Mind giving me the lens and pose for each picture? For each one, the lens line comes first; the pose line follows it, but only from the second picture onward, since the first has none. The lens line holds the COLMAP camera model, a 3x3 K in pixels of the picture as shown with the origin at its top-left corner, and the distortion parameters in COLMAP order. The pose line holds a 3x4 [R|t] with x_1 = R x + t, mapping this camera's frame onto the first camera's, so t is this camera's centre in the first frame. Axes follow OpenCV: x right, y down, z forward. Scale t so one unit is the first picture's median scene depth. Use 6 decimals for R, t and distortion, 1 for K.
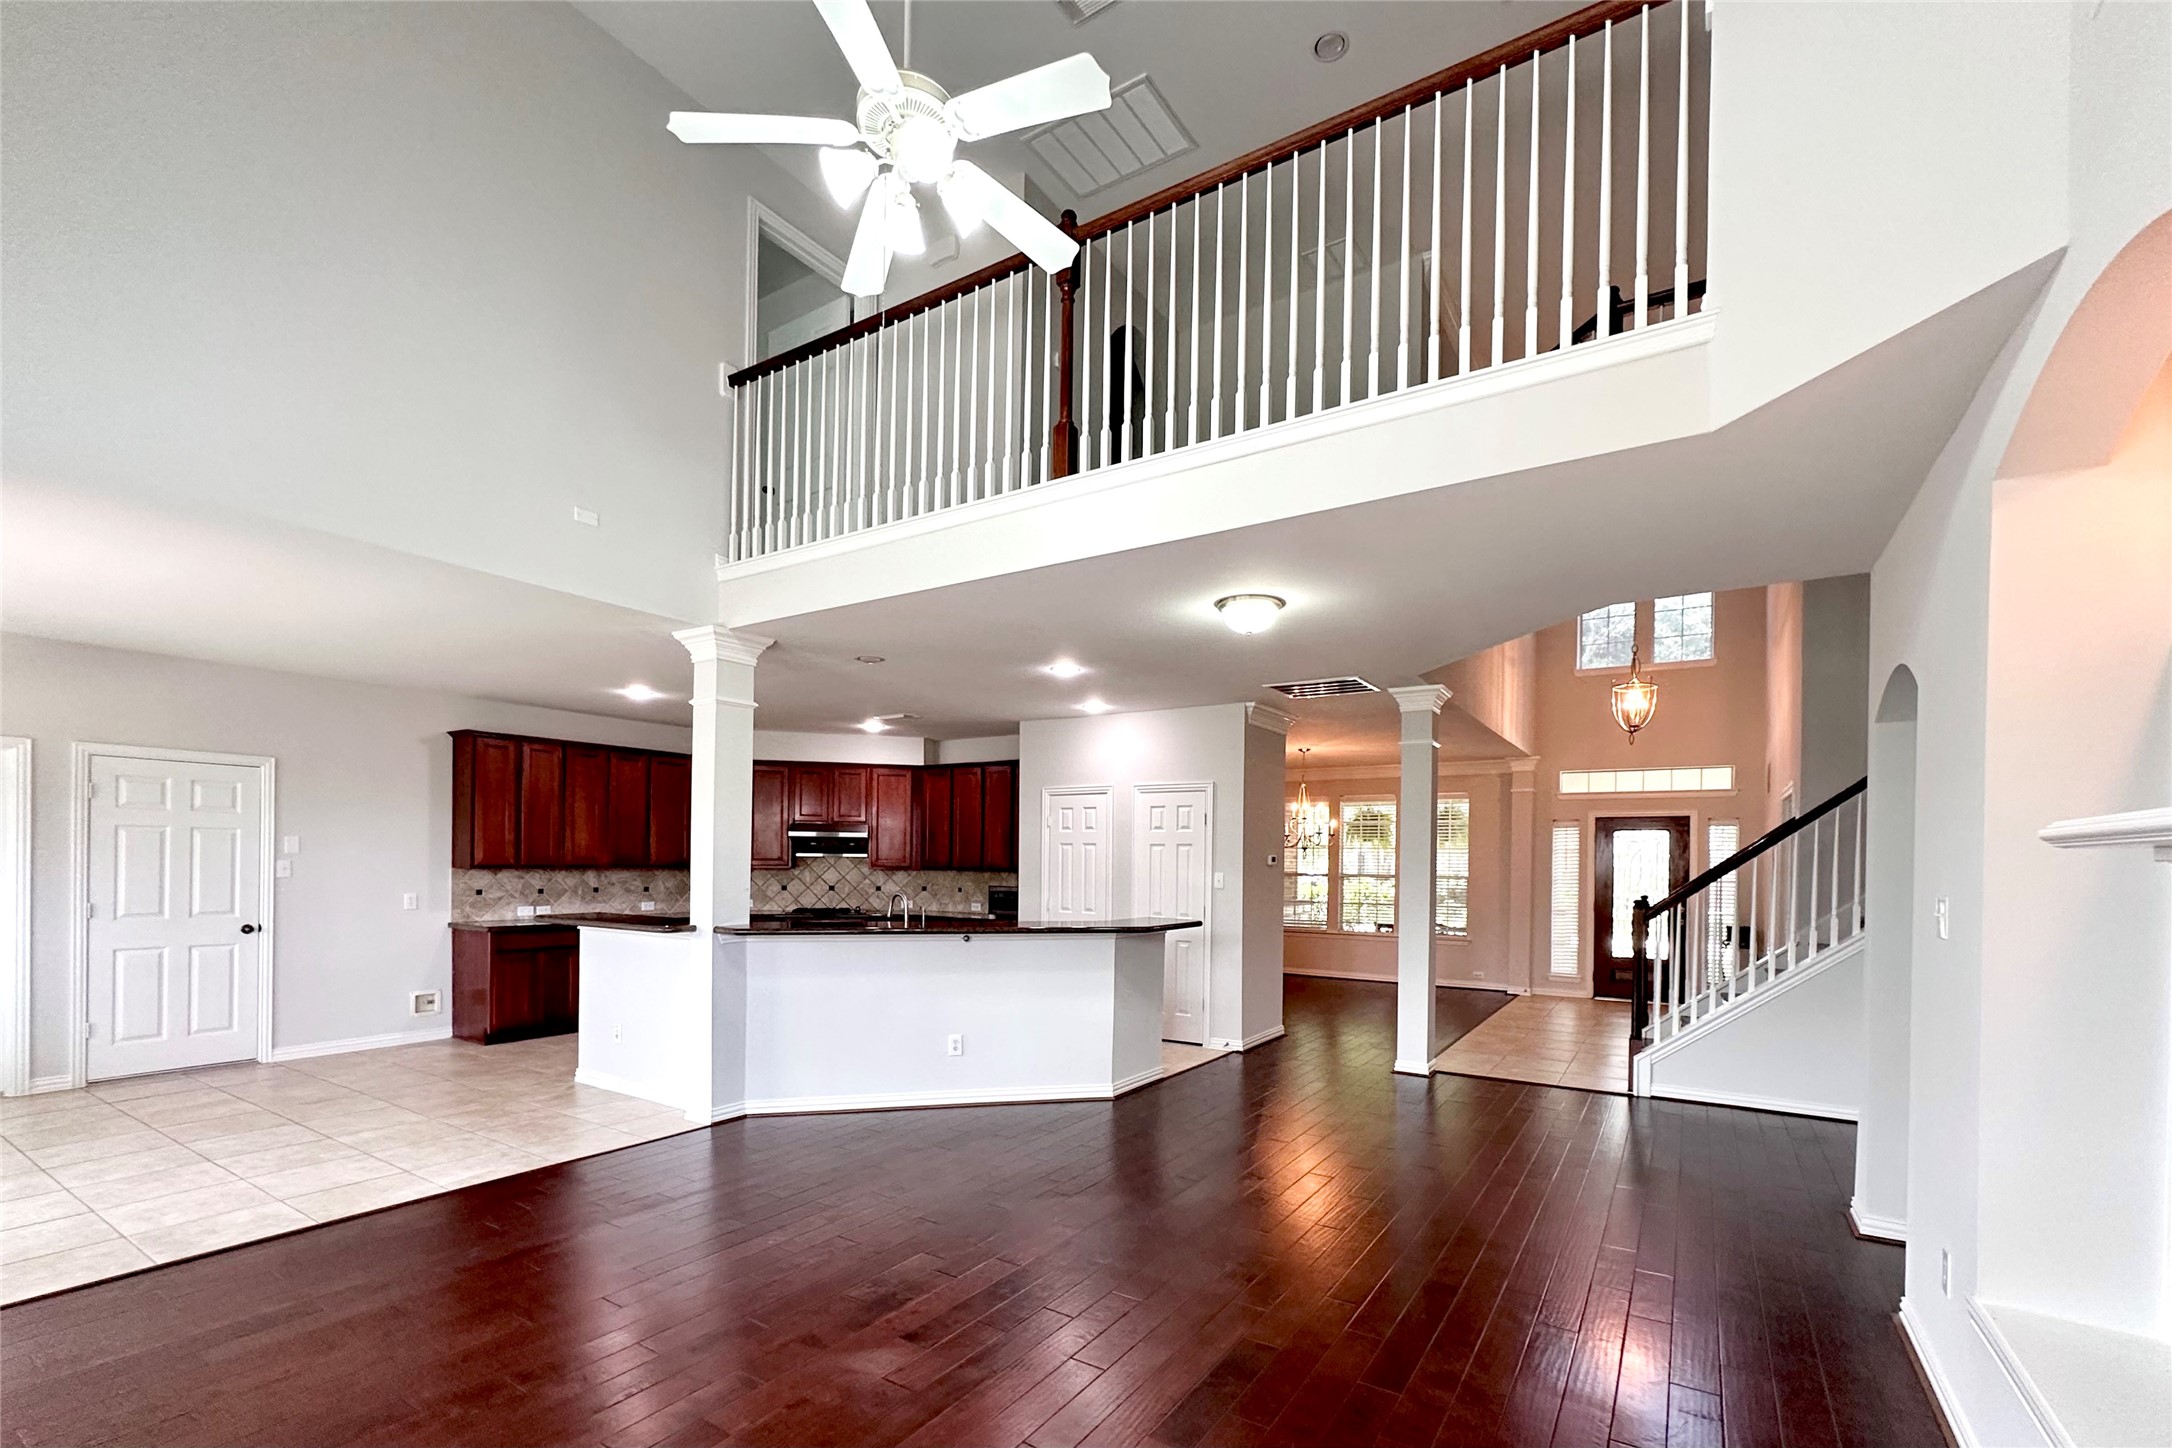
lens RADIAL K [[925.1, 0, 1105.0], [0, 925.1, 866.5], [0, 0, 1]] dist [0.000096, 0.000270]
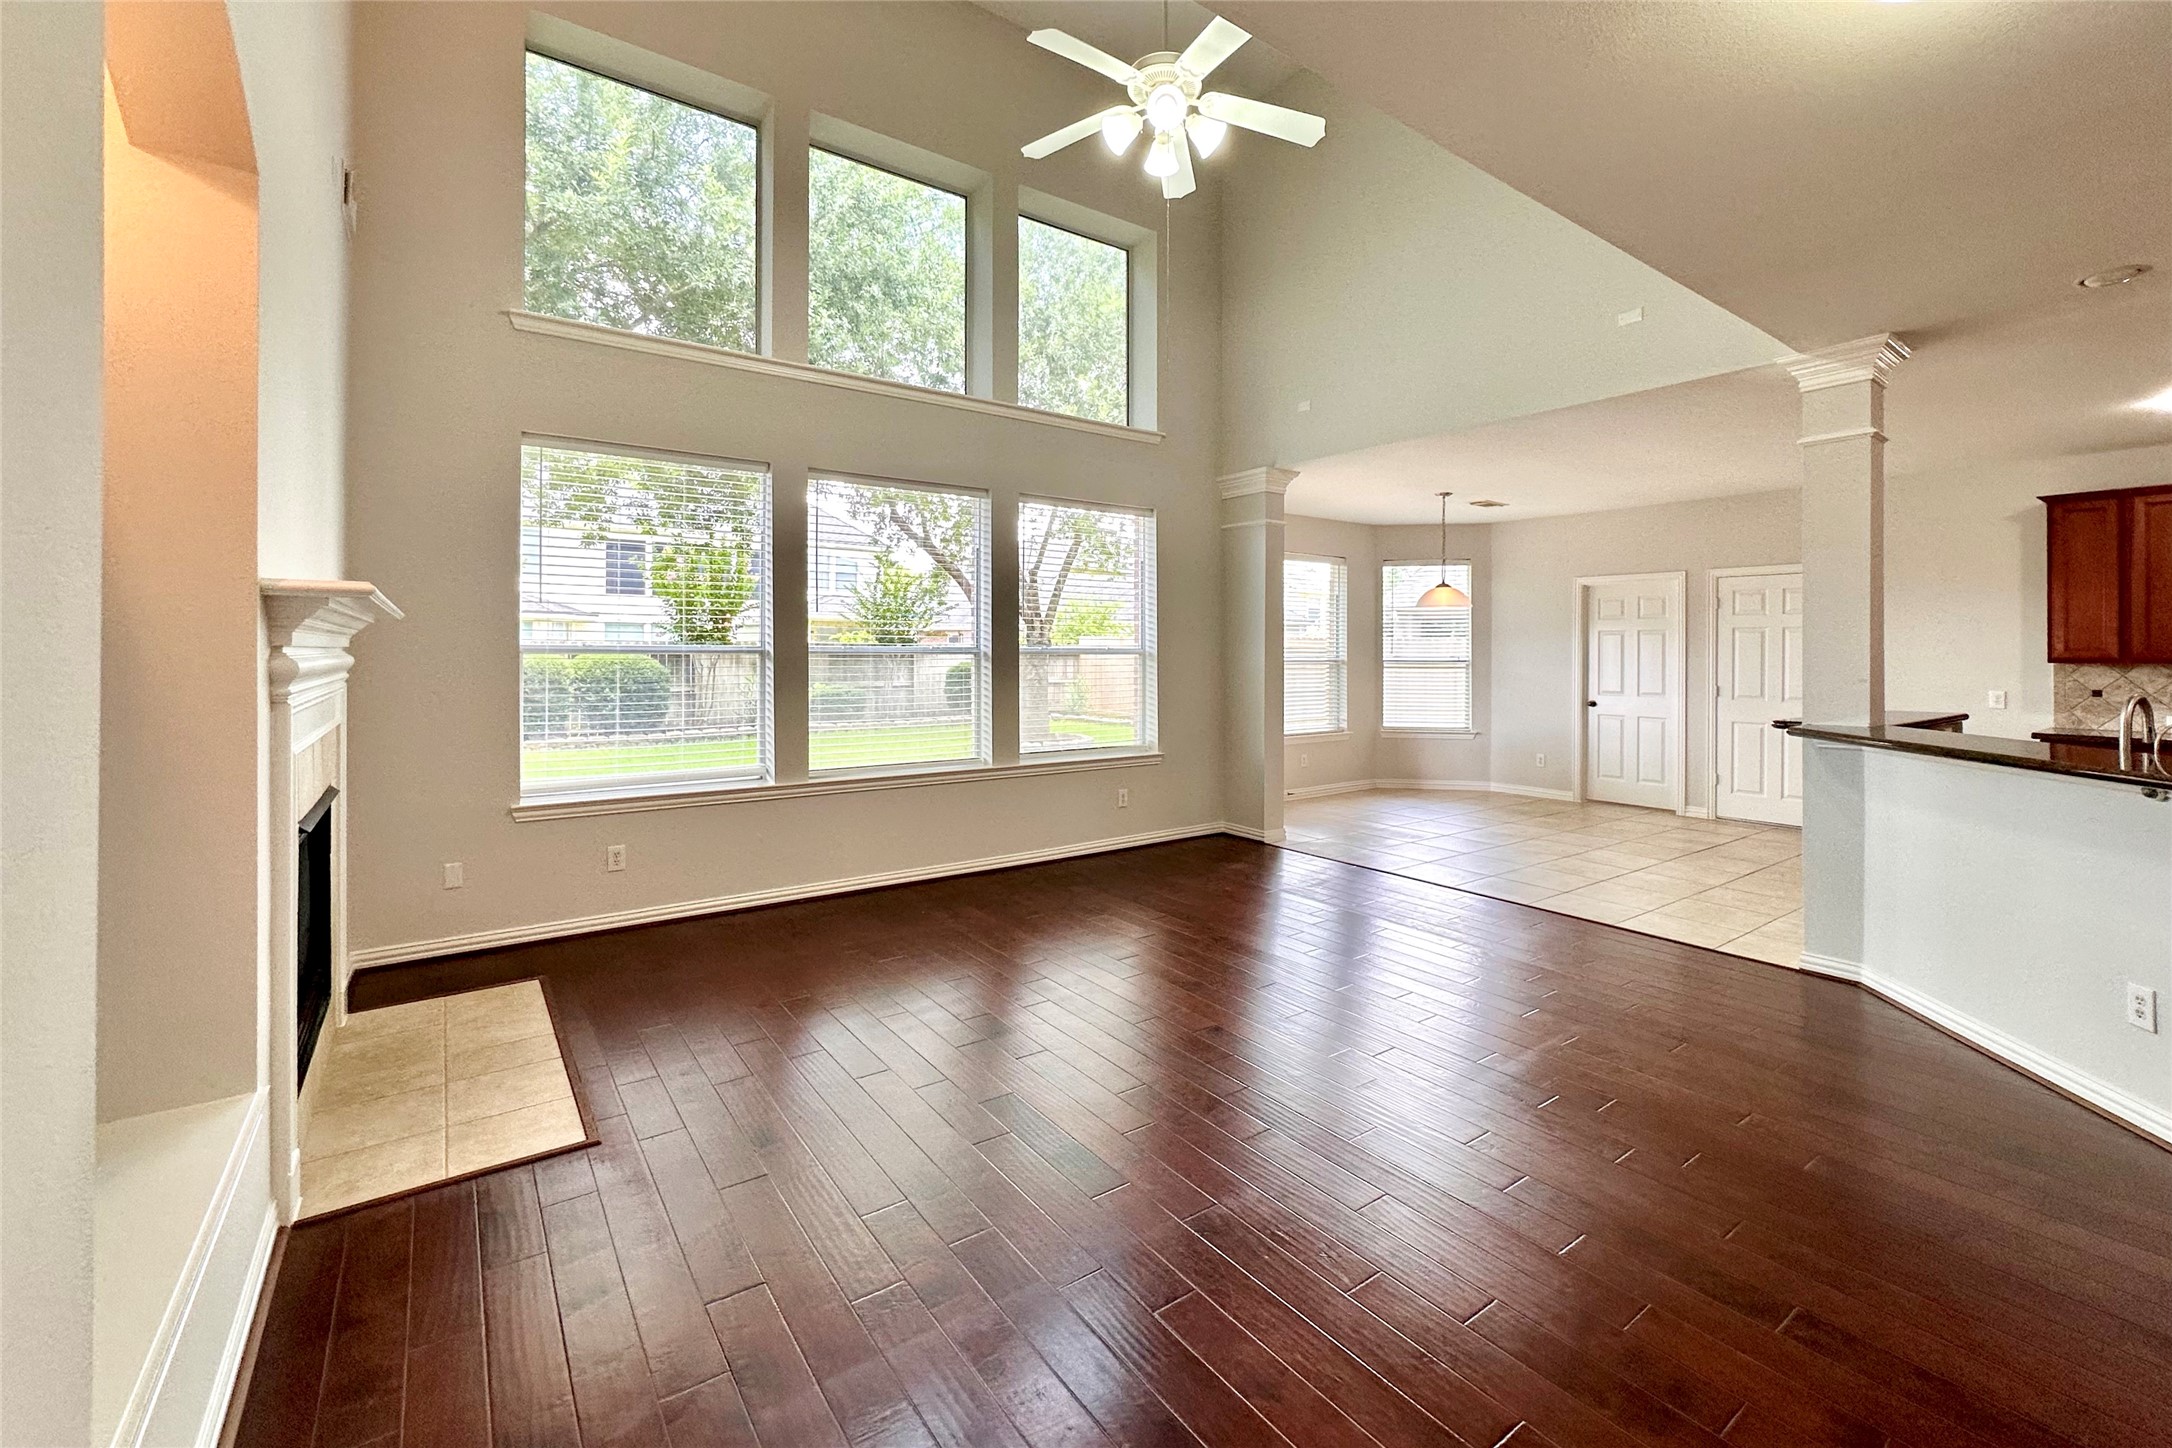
lens RADIAL K [[898.1, 0, 1093.8], [0, 898.1, 654.1], [0, 0, 1]] dist [-0.000854, -0.000099]
pose [[-0.363941, -0.012781, -0.931334, 0.394934], [-0.013837, 0.999870, -0.008315, 0.013718], [0.931319, 0.009860, -0.364070, 0.527657]]
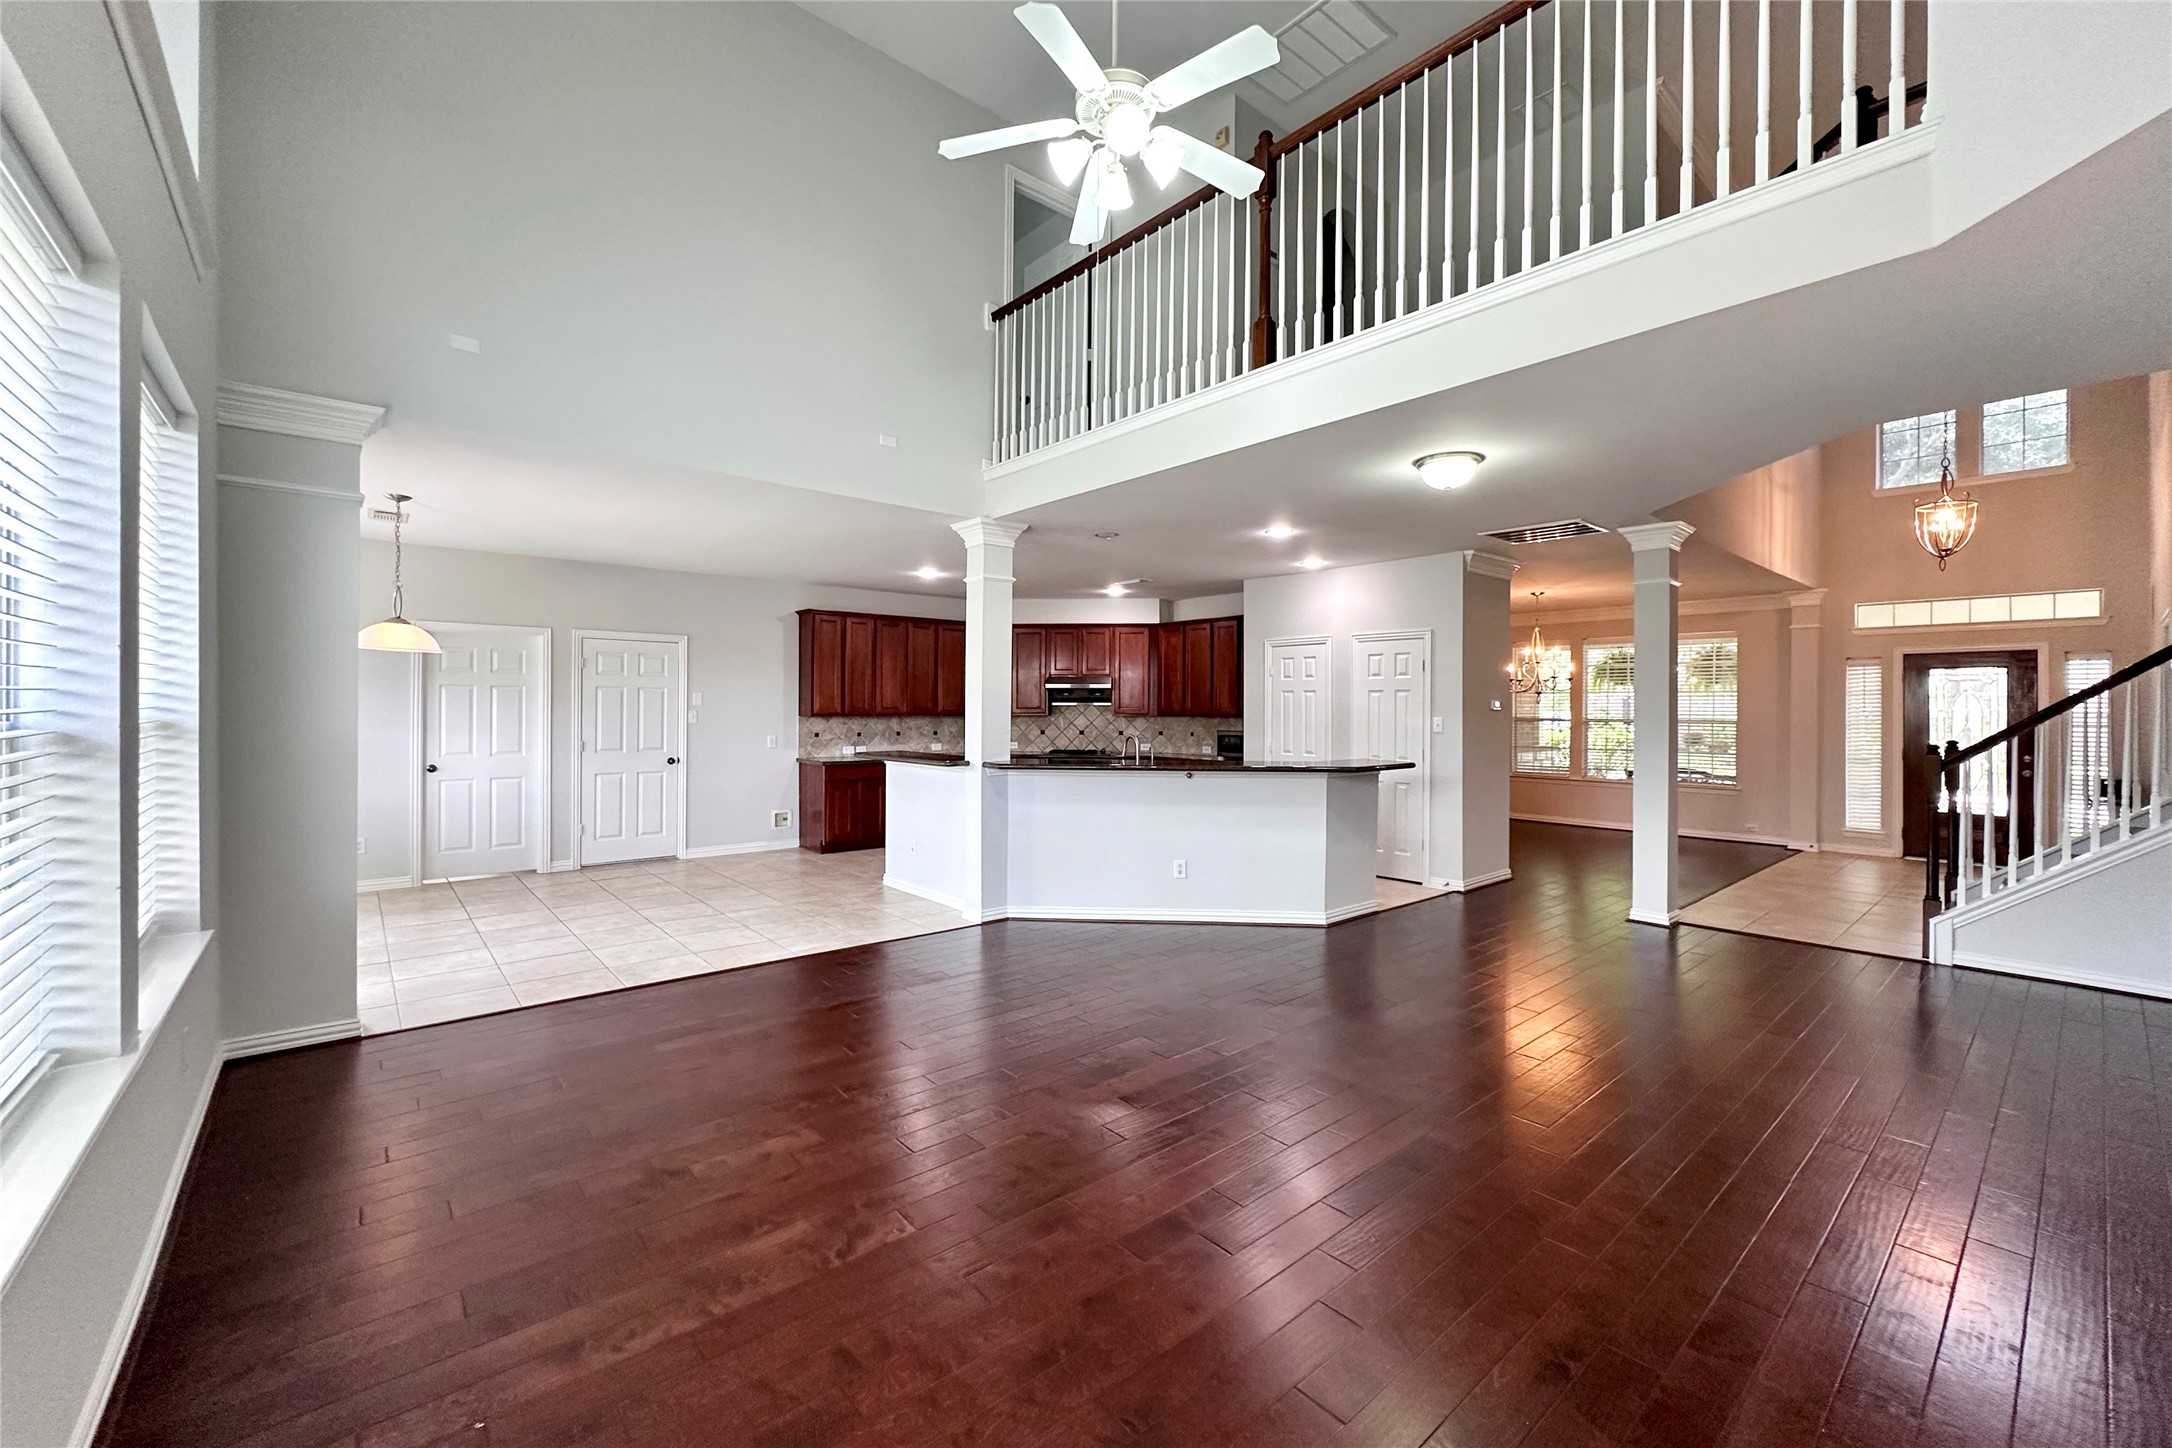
lens RADIAL K [[863.4, 0, 1079.9], [0, 863.4, 709.4], [0, 0, 1]] dist [-0.000585, -0.000027]
pose [[0.955536, -0.007032, -0.294789, 0.029250], [0.005206, 0.999962, -0.006977, 0.002946], [0.294827, 0.005132, 0.955537, -0.042834]]
